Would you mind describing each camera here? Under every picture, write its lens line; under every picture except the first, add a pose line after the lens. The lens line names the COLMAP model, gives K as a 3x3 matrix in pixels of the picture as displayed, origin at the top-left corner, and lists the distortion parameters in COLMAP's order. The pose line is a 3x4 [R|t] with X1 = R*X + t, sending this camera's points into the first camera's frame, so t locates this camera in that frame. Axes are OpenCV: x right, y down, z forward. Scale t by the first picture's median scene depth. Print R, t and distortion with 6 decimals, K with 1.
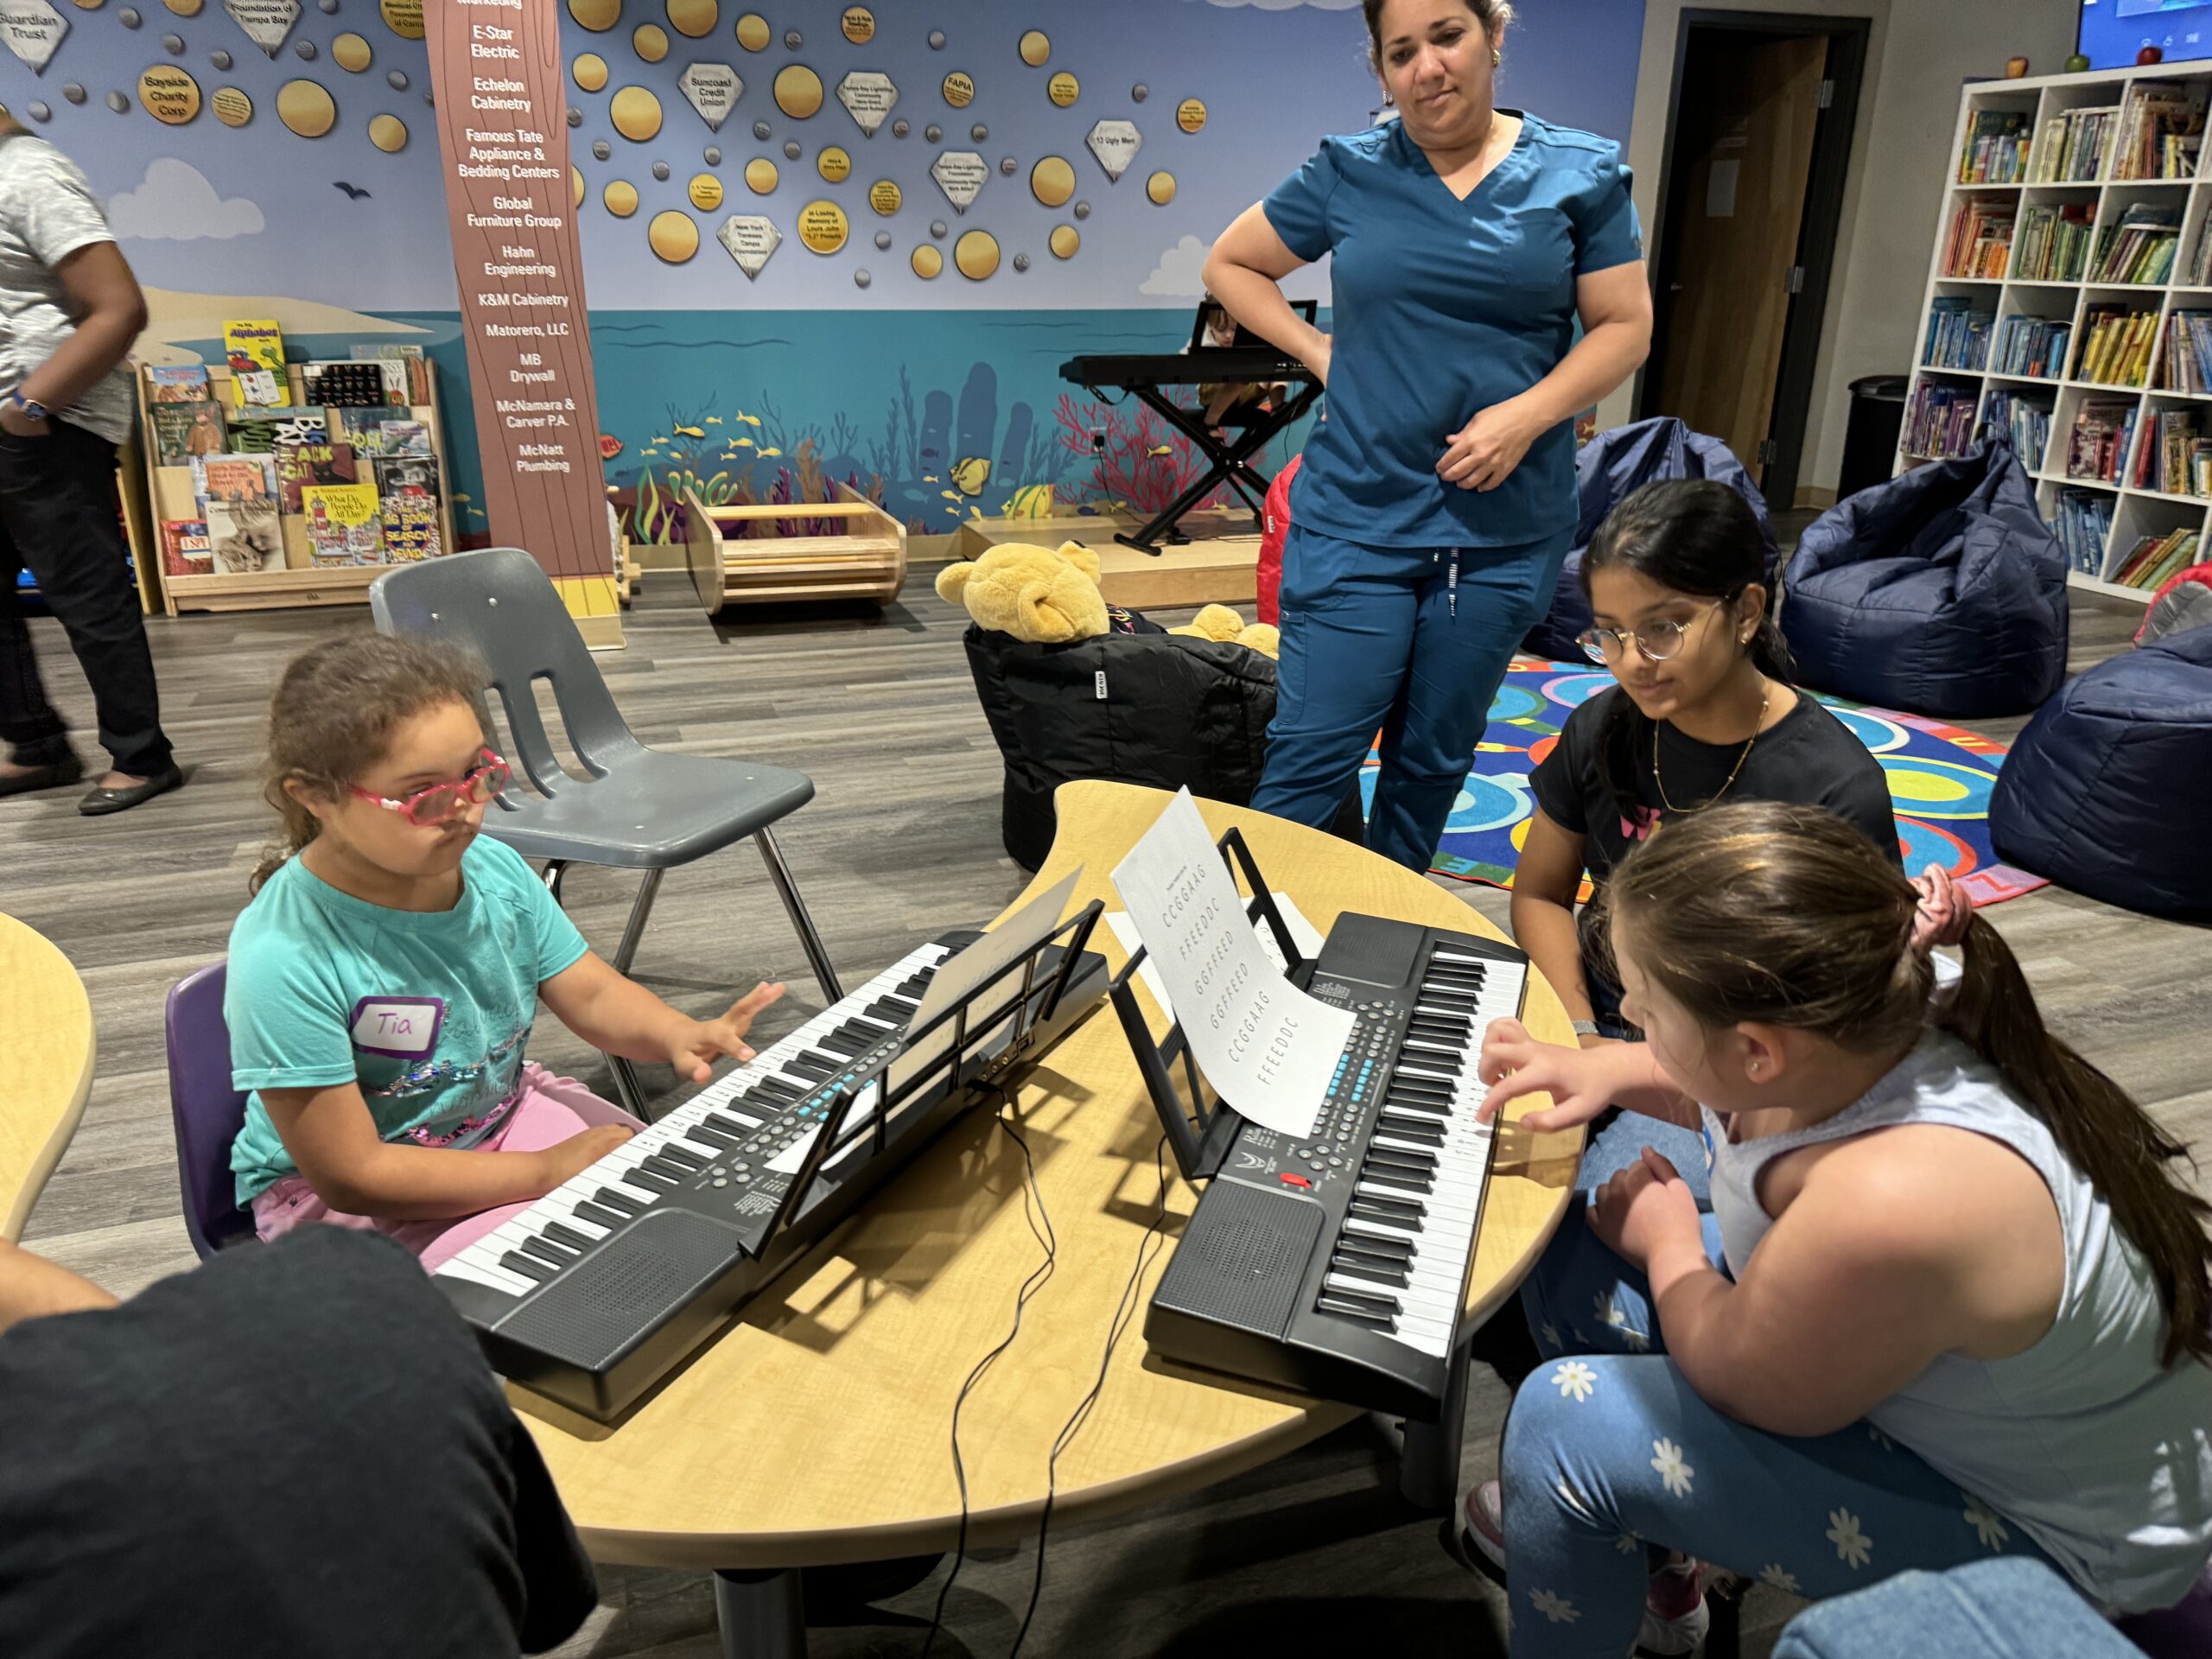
lens RADIAL K [[1532.9, 0, 1101.6], [0, 1532.9, 852.1], [0, 0, 1]] dist [-0.001888, -0.015134]
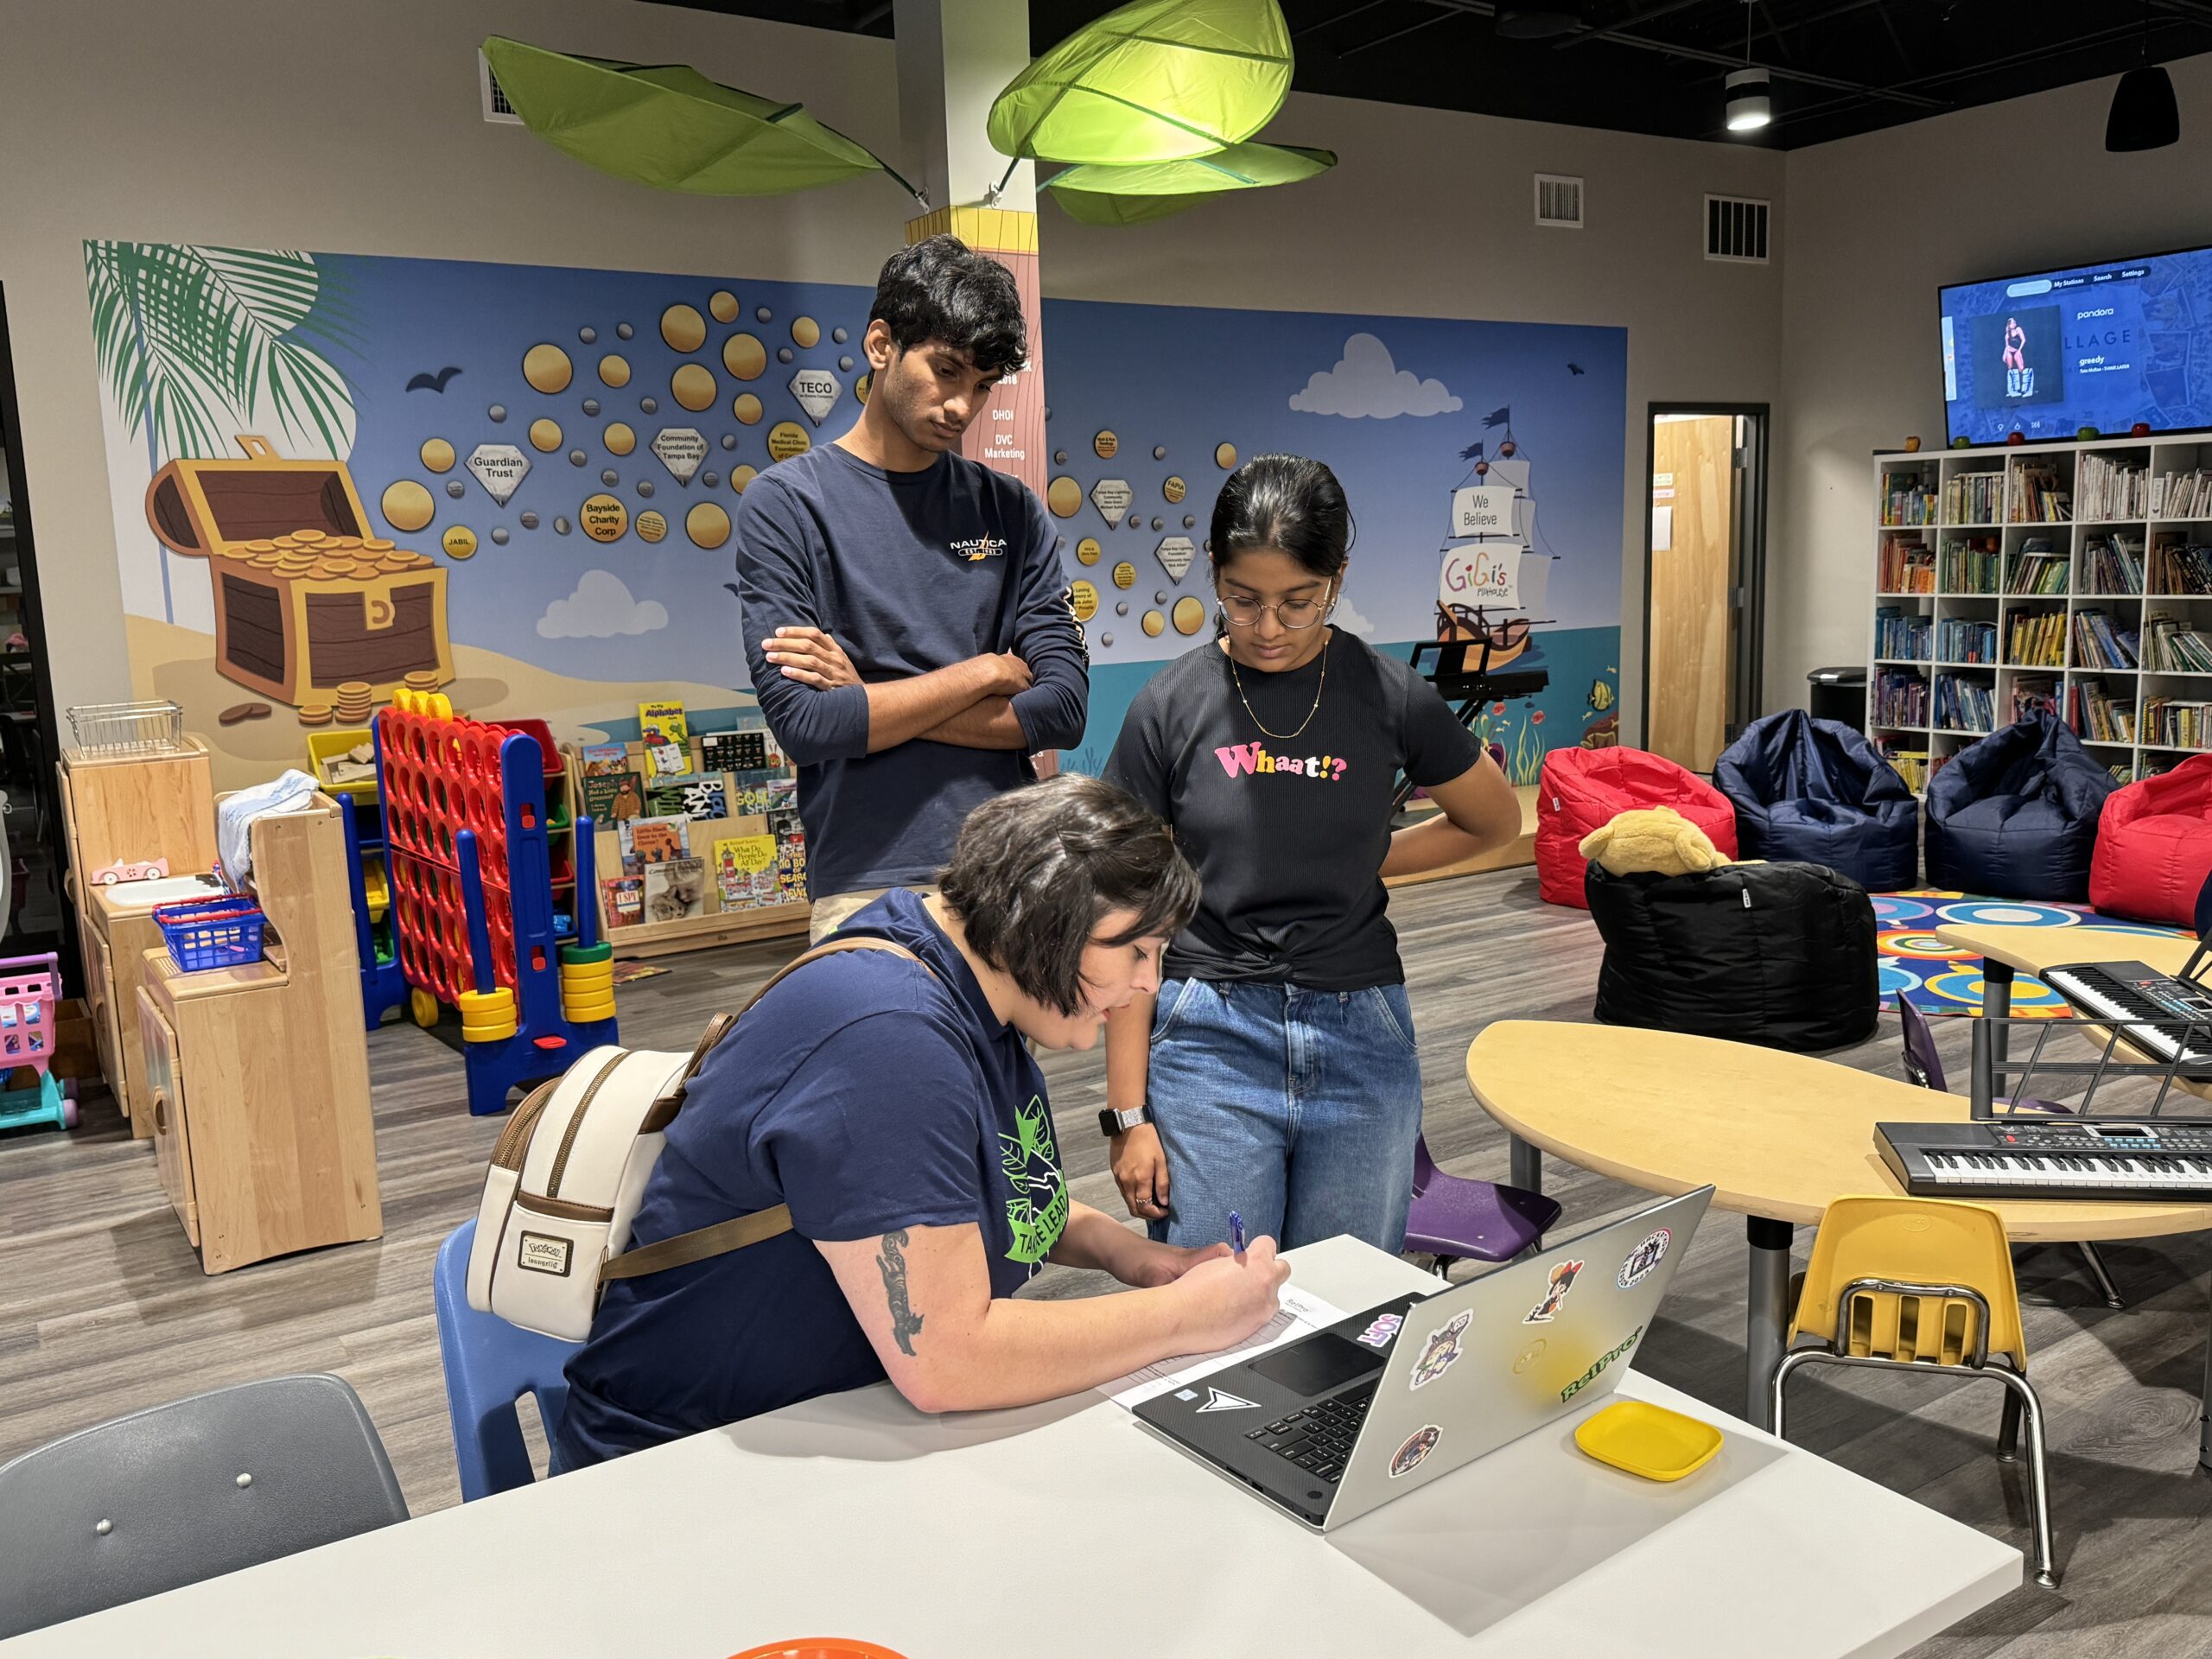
lens RADIAL K [[1785.5, 0, 1085.4], [0, 1785.5, 821.2], [0, 0, 1]] dist [0.049654, -0.080347]
pose [[0.968427, -0.073822, 0.238118, -0.560678], [0.126481, 0.968585, -0.214115, 0.060752], [-0.214831, 0.237472, 0.947341, -0.298078]]
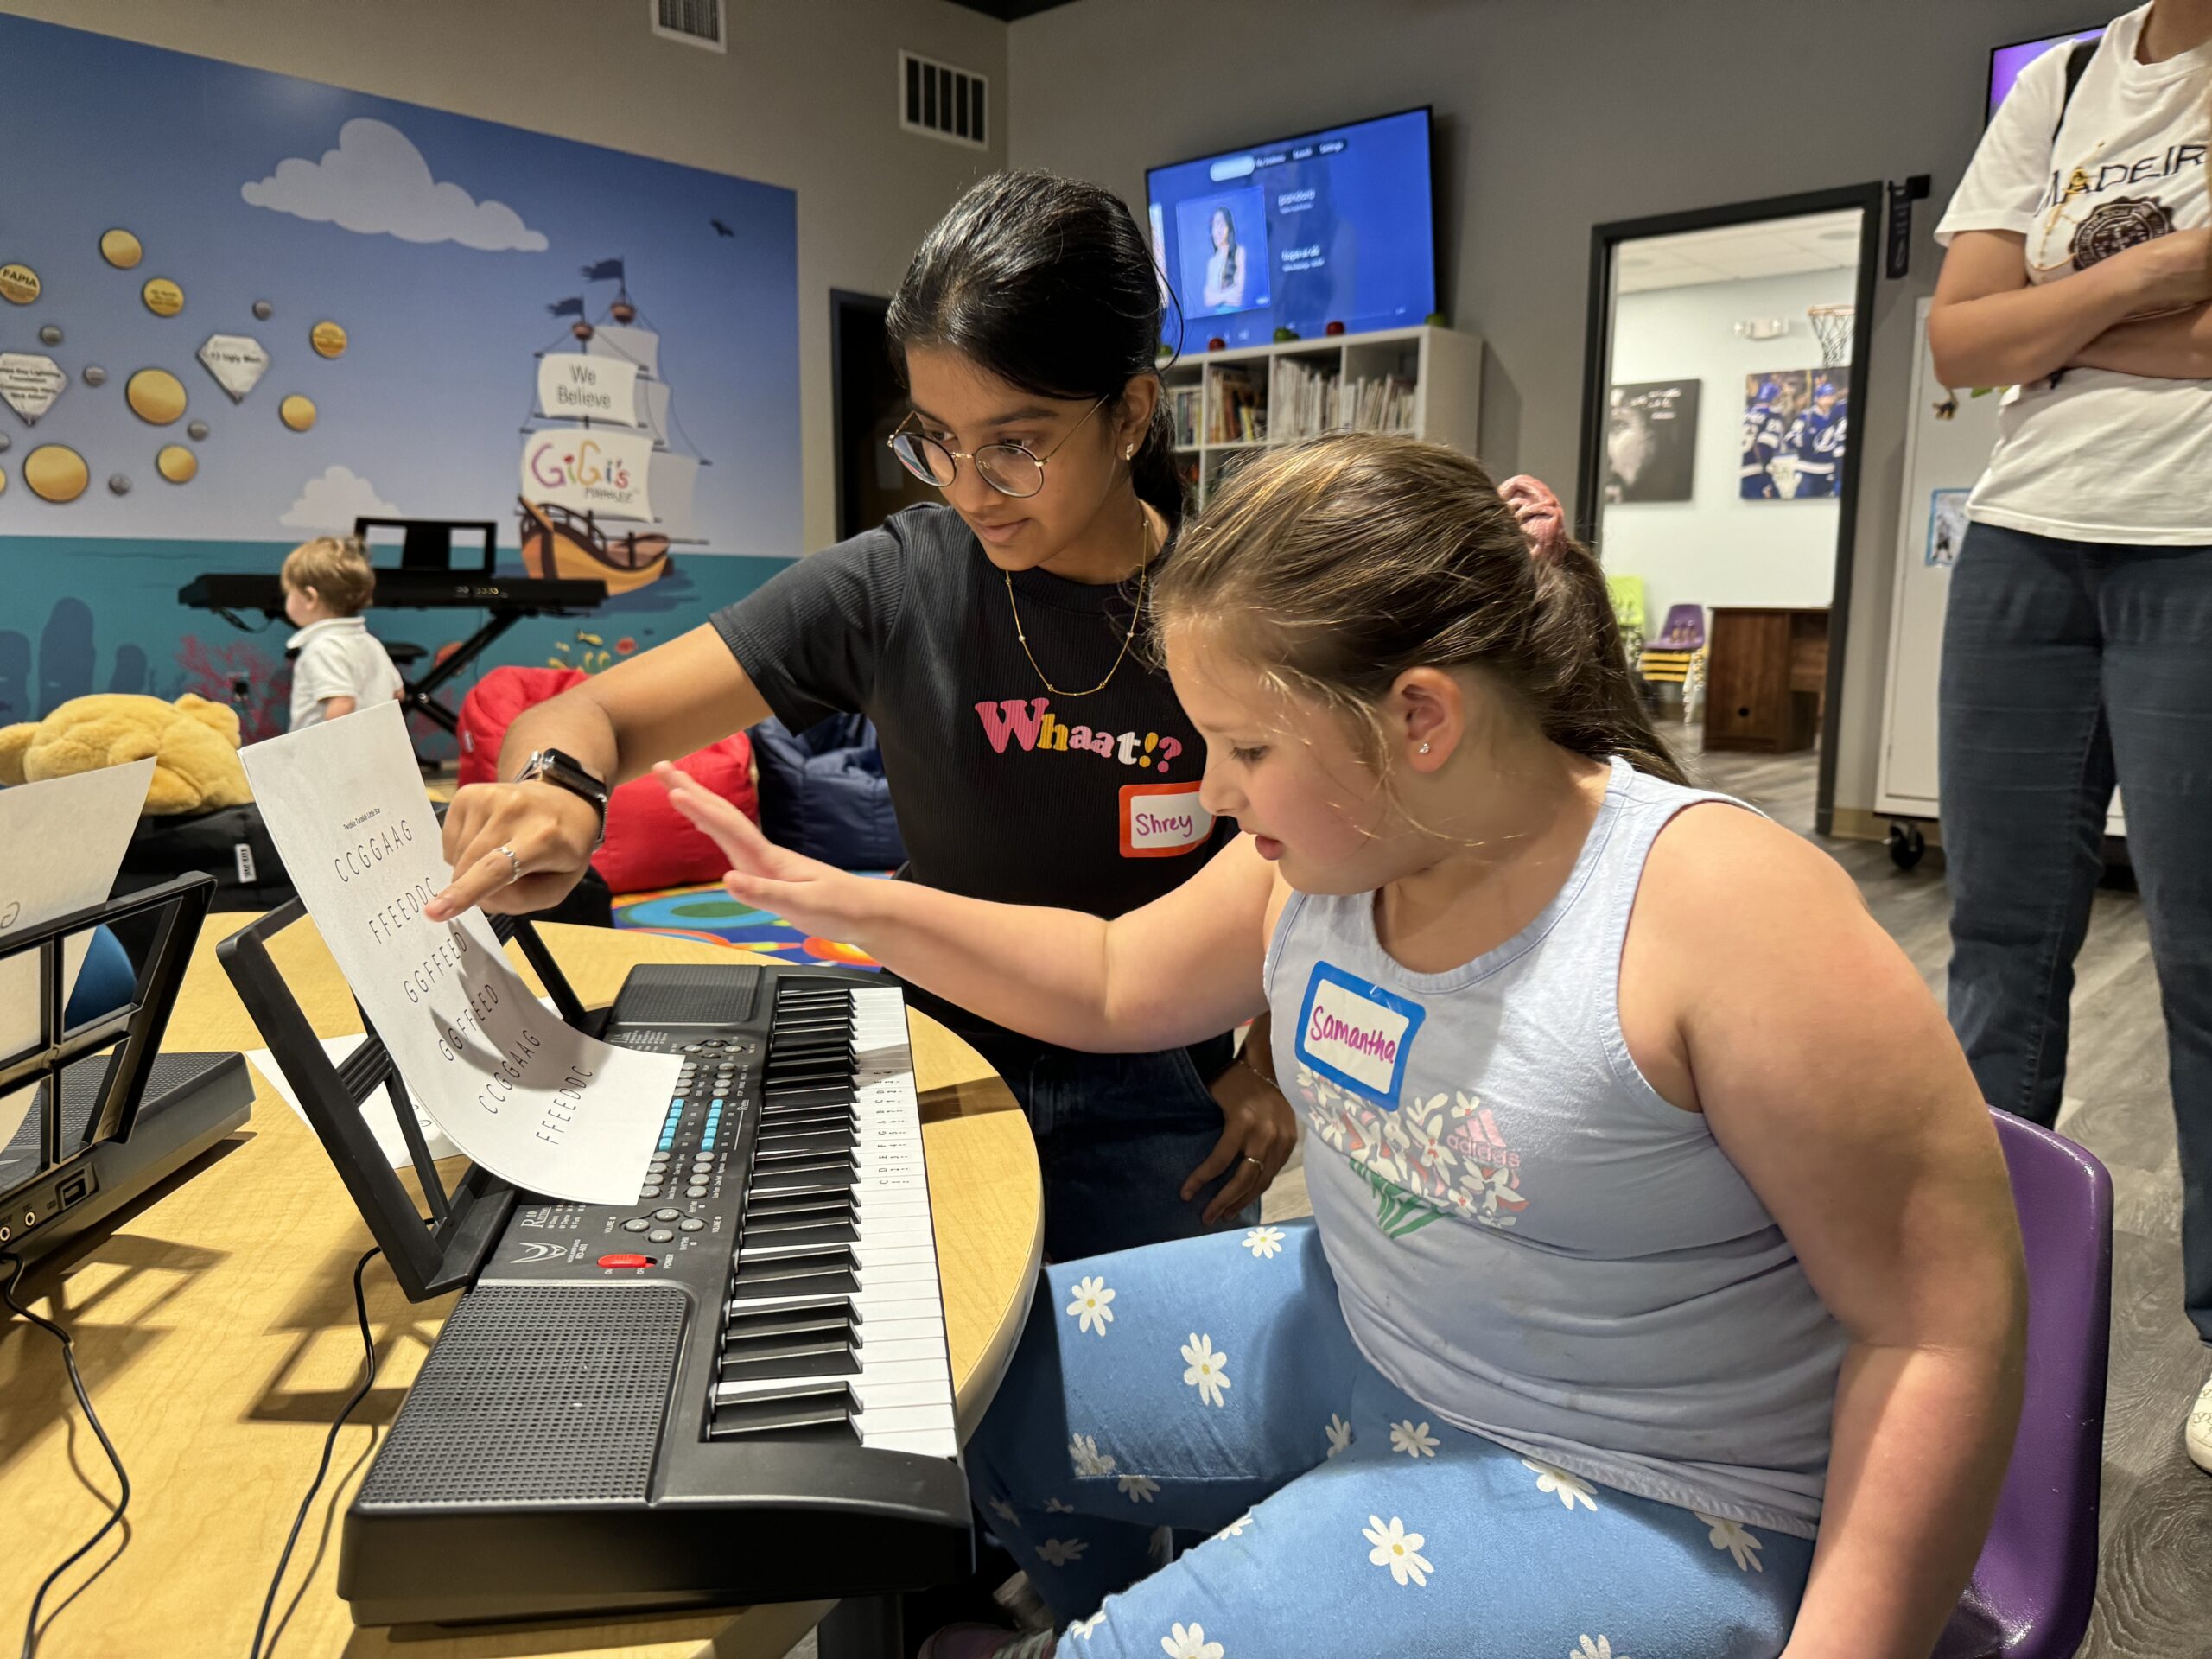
lens RADIAL K [[1532.9, 0, 1107.3], [0, 1532.9, 839.5], [0, 0, 1]] dist [-0.001888, -0.015134]
pose [[0.873723, -0.073438, 0.480848, 0.004845], [0.173447, 0.970593, -0.166927, 0.041585], [-0.454449, 0.229249, 0.860768, 0.089148]]
